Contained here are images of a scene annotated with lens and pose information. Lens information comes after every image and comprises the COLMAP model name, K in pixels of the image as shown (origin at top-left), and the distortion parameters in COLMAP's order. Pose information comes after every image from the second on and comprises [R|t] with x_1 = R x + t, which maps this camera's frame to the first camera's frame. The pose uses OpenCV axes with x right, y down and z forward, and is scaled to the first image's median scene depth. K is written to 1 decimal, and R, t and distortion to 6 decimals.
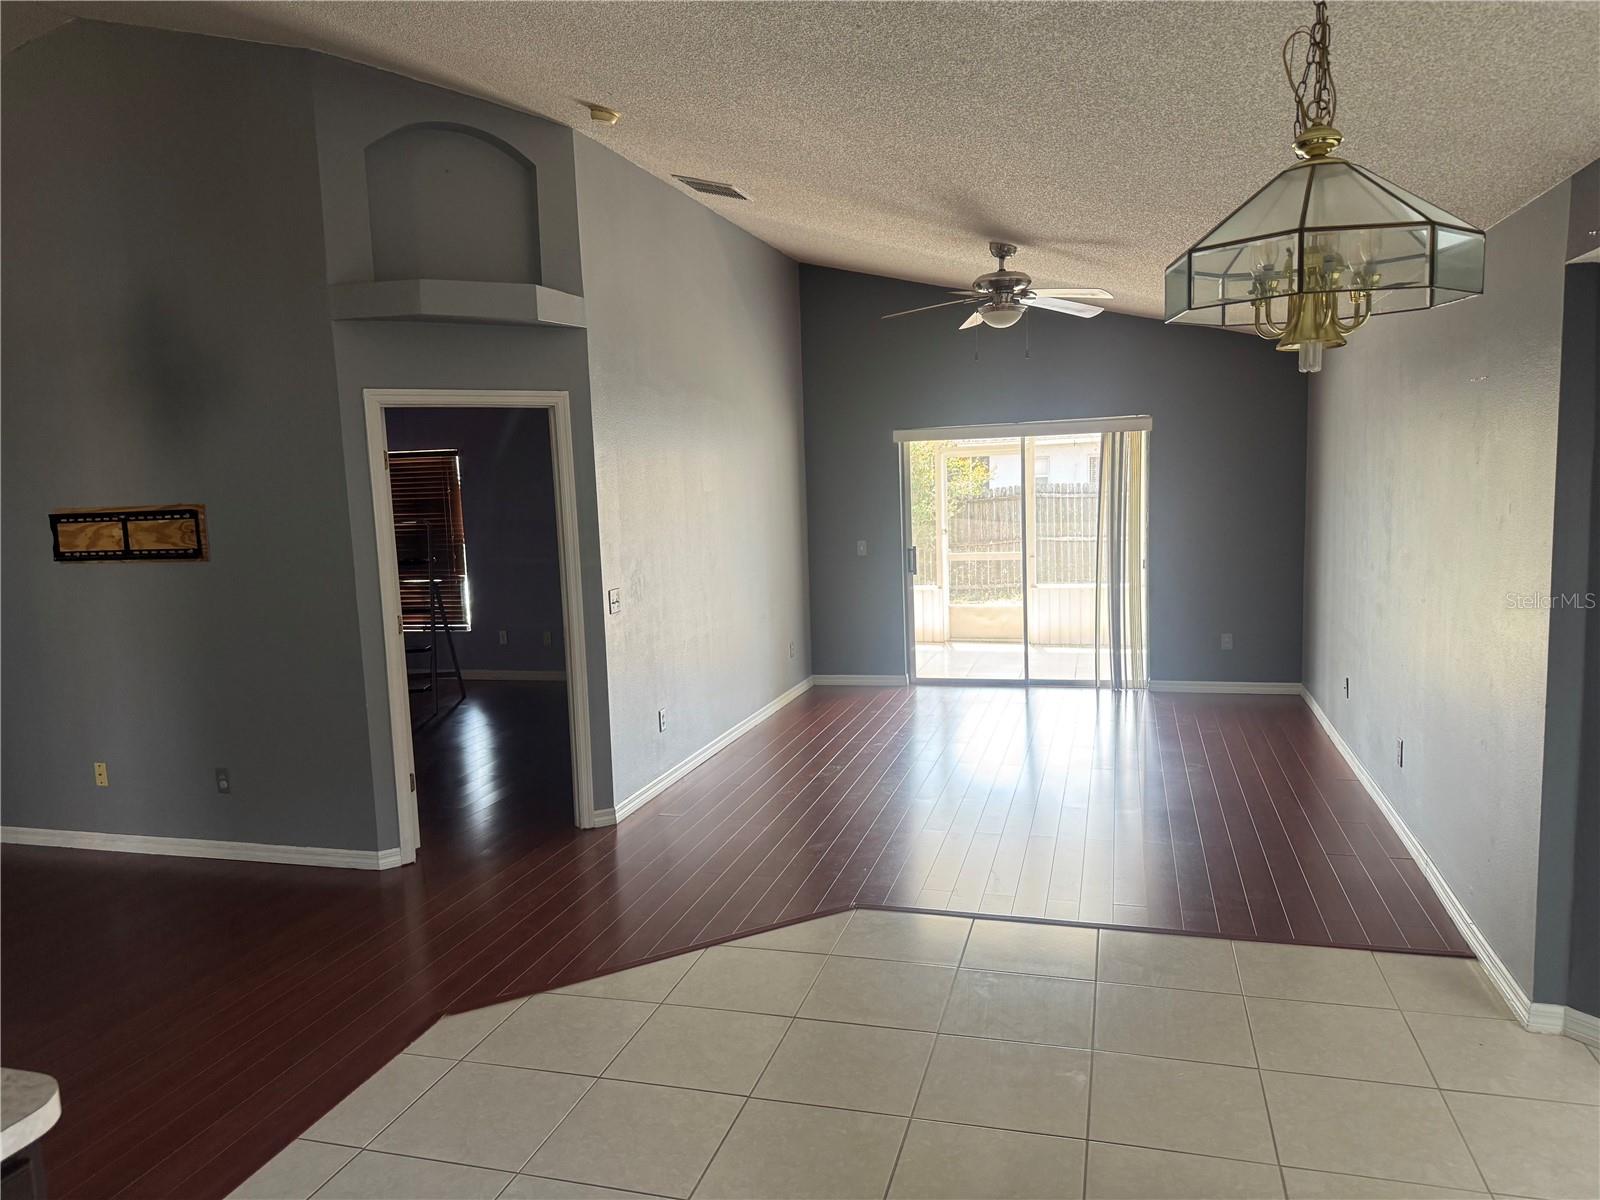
lens RADIAL K [[1124.5, 0, 796.6], [0, 1124.5, 603.8], [0, 0, 1]] dist [0.059253, -0.072104]
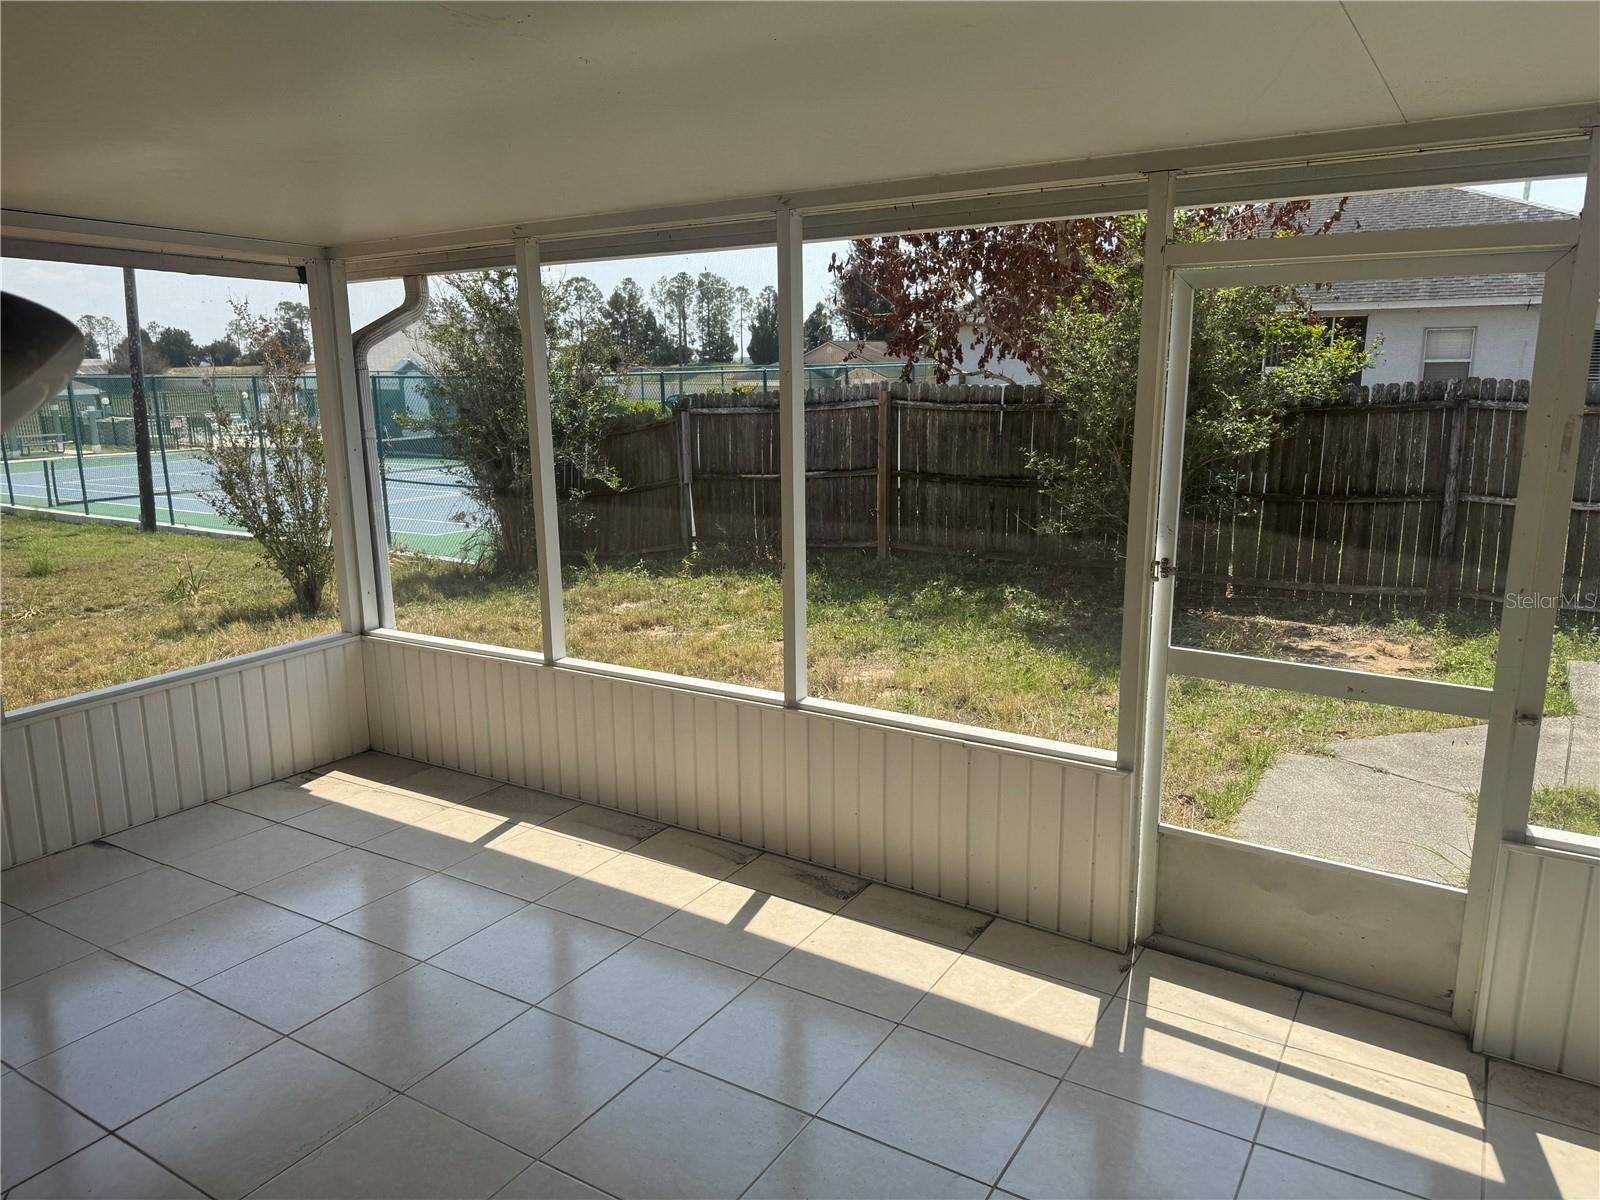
lens RADIAL K [[1124.5, 0, 805.9], [0, 1124.5, 594.2], [0, 0, 1]] dist [0.059253, -0.072104]
pose [[0.961748, 0.083664, -0.260846, 0.076733], [-0.058023, 0.992830, 0.104505, -0.050928], [0.267720, -0.085373, 0.959707, 0.461826]]
